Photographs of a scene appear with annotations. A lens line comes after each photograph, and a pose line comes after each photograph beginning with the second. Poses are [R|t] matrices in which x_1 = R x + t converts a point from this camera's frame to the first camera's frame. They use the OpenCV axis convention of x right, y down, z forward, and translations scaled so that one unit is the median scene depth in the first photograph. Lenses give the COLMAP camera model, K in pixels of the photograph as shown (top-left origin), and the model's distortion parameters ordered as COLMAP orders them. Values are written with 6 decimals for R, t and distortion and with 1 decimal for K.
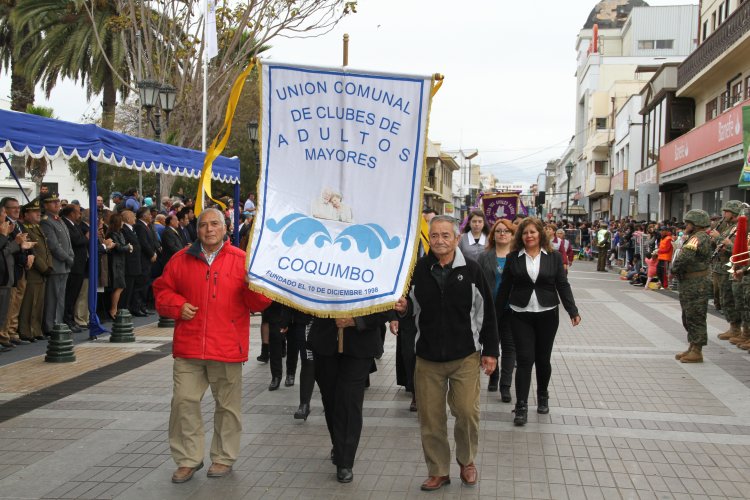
lens RADIAL K [[1171.8, 0, 375.0], [0, 1171.8, 250.0], [0, 0, 1]] dist [0.209723, 0.035347]
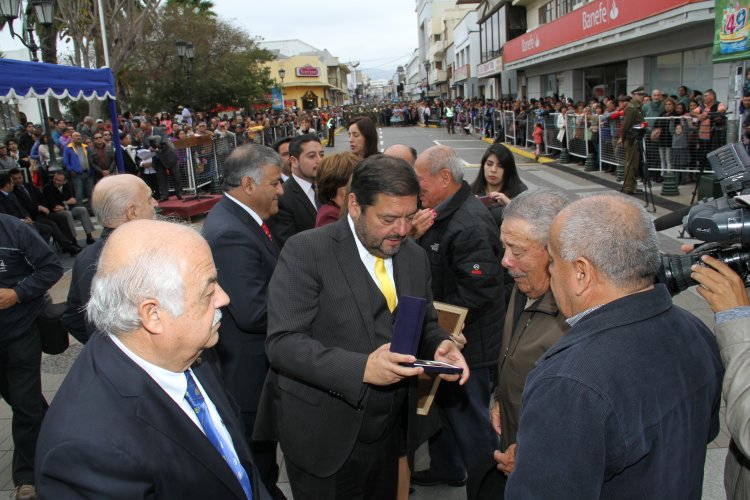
lens RADIAL K [[622.6, 0, 375.2], [0, 622.6, 257.3], [0, 0, 1]] dist [-0.182393, 0.149531]
pose [[0.991007, -0.099965, 0.088955, 0.008627], [0.078174, 0.972034, 0.221446, -0.012235], [-0.108604, -0.212501, 0.971107, 0.245530]]
